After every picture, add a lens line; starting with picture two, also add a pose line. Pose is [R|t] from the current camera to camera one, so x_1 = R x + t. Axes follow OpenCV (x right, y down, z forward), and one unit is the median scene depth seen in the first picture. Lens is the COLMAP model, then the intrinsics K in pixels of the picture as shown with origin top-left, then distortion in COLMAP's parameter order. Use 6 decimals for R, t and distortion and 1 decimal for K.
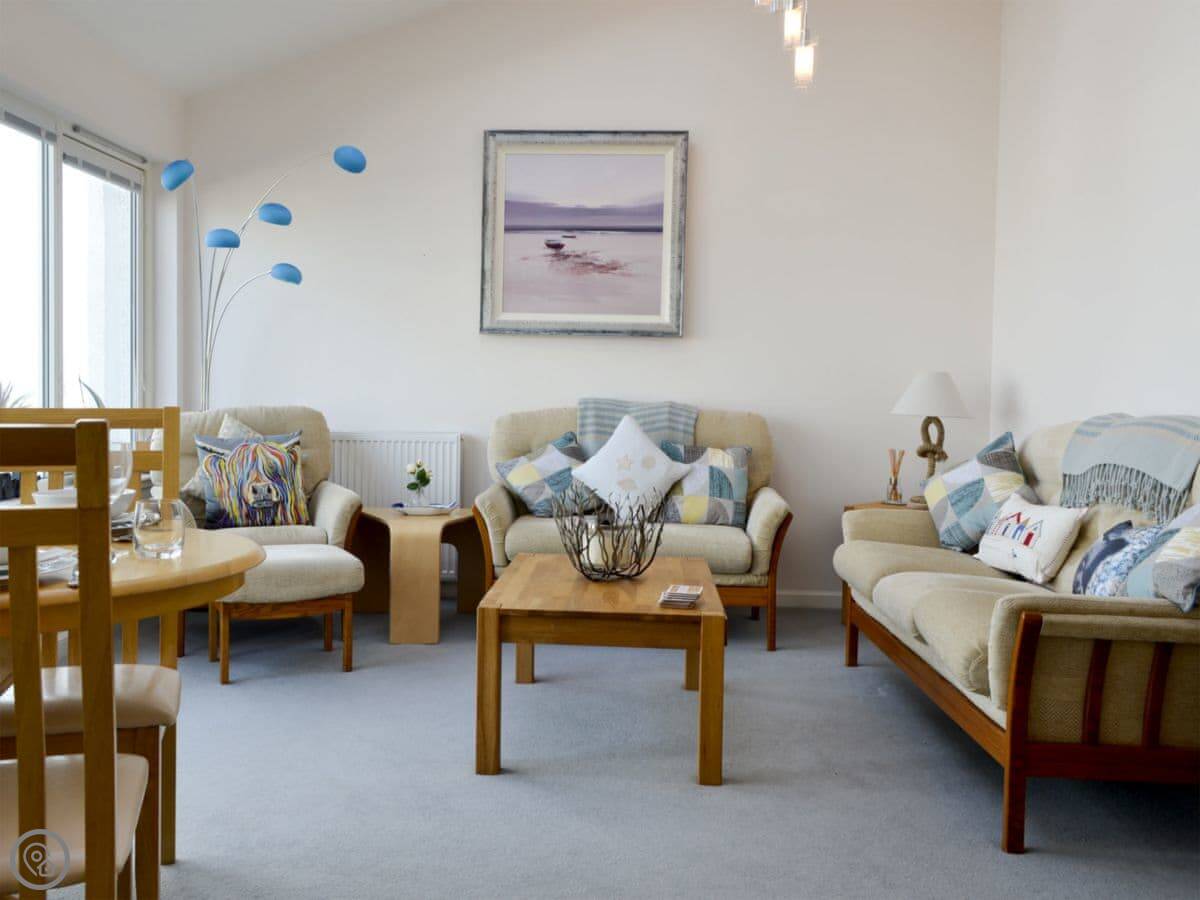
lens RADIAL K [[1020.1, 0, 533.3], [0, 1020.1, 424.6], [0, 0, 1]] dist [0.006632, 0.002573]
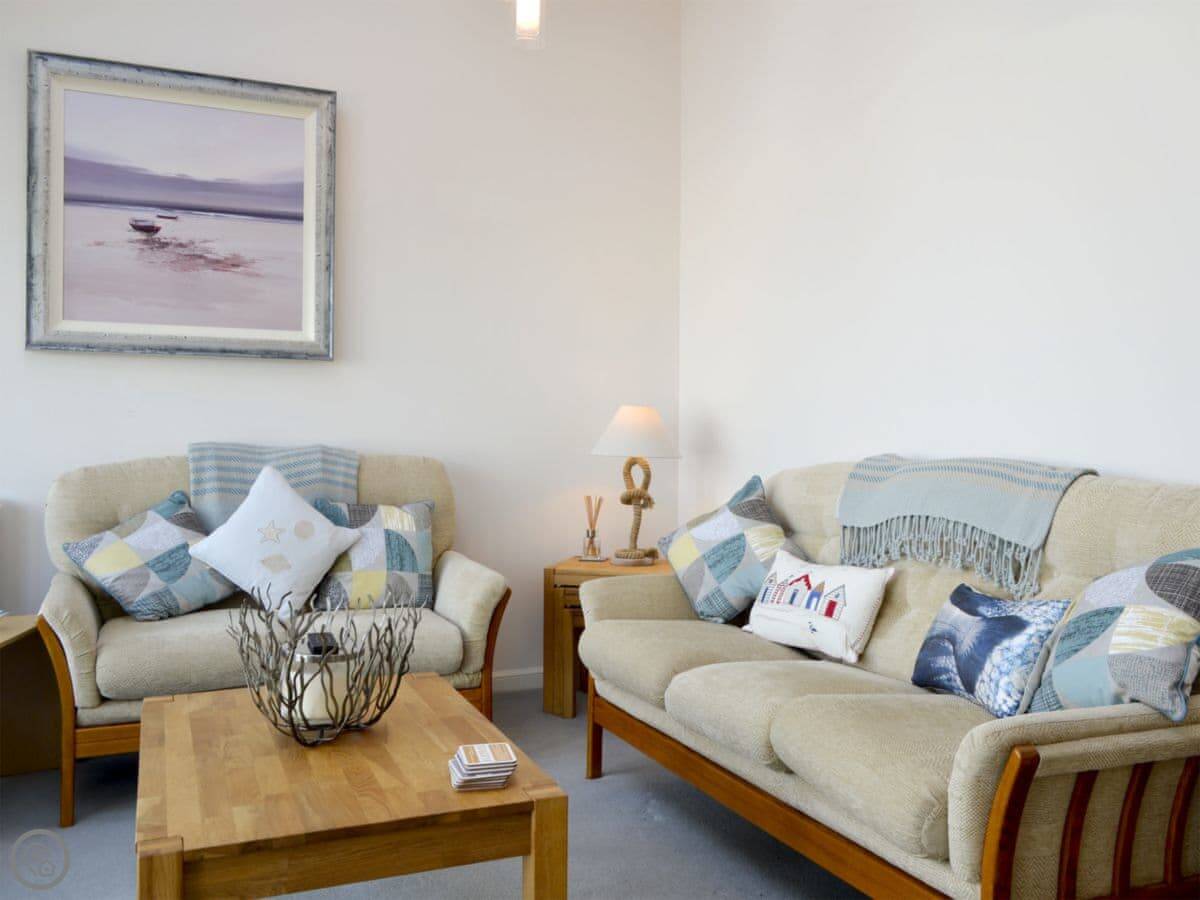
lens RADIAL K [[1049.3, 0, 599.0], [0, 1049.3, 429.2], [0, 0, 1]] dist [0.012846, 0.005196]
pose [[0.876532, -0.015014, 0.481110, -0.062228], [0.025809, 0.999542, -0.015828, -0.017753], [-0.480652, 0.026291, 0.876517, 0.232207]]
